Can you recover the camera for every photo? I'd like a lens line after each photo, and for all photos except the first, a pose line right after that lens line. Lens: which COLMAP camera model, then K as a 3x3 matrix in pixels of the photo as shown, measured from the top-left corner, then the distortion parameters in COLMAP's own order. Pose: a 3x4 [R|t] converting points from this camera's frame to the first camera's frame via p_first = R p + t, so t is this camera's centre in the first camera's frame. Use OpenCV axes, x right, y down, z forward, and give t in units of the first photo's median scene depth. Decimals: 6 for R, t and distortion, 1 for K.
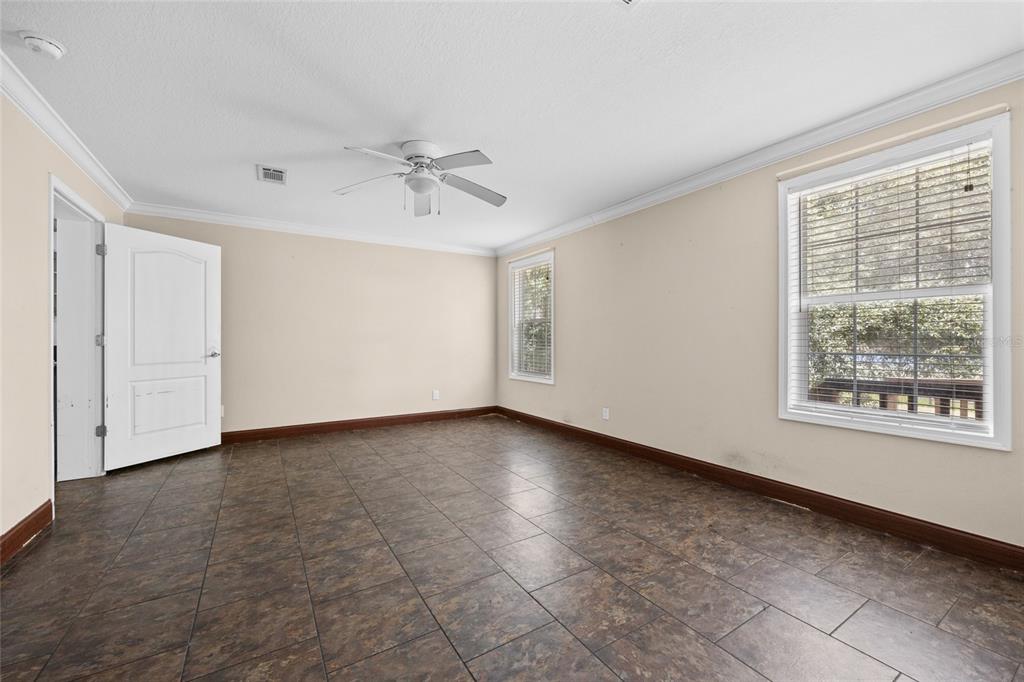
lens RADIAL K [[407.4, 0, 512.0], [0, 407.4, 341.0], [0, 0, 1]] dist [-0.002970, -0.000170]
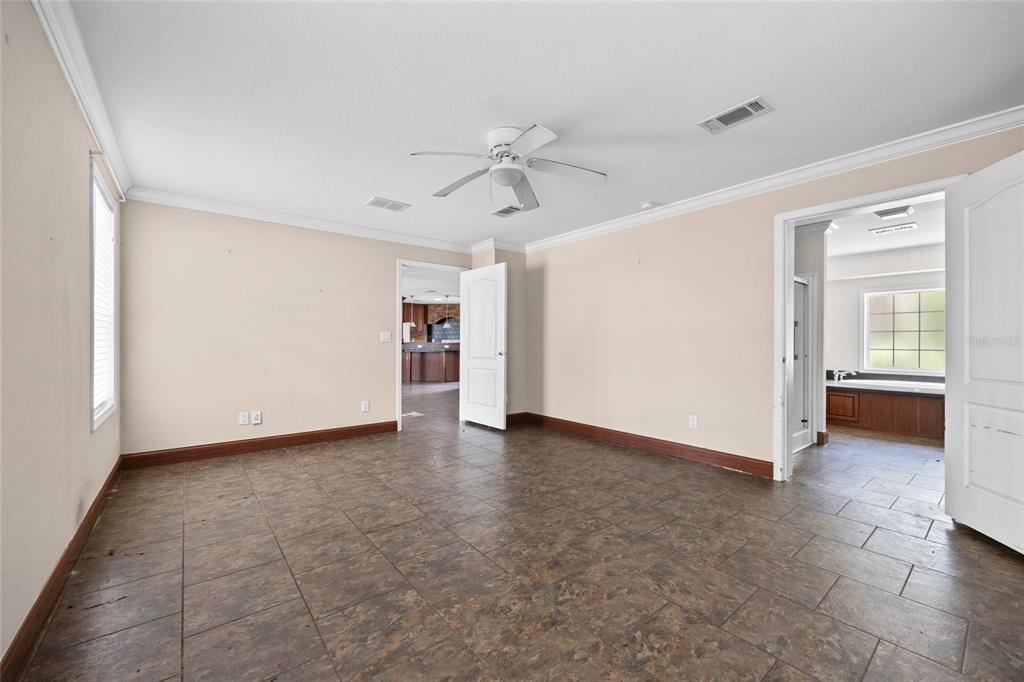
lens RADIAL K [[407.4, 0, 512.0], [0, 407.4, 341.0], [0, 0, 1]] dist [-0.002970, -0.000170]
pose [[-0.992881, -0.001900, -0.119098, -0.130045], [-0.001306, 0.999986, -0.005067, 0.001655], [0.119106, -0.004876, -0.992870, 2.083546]]
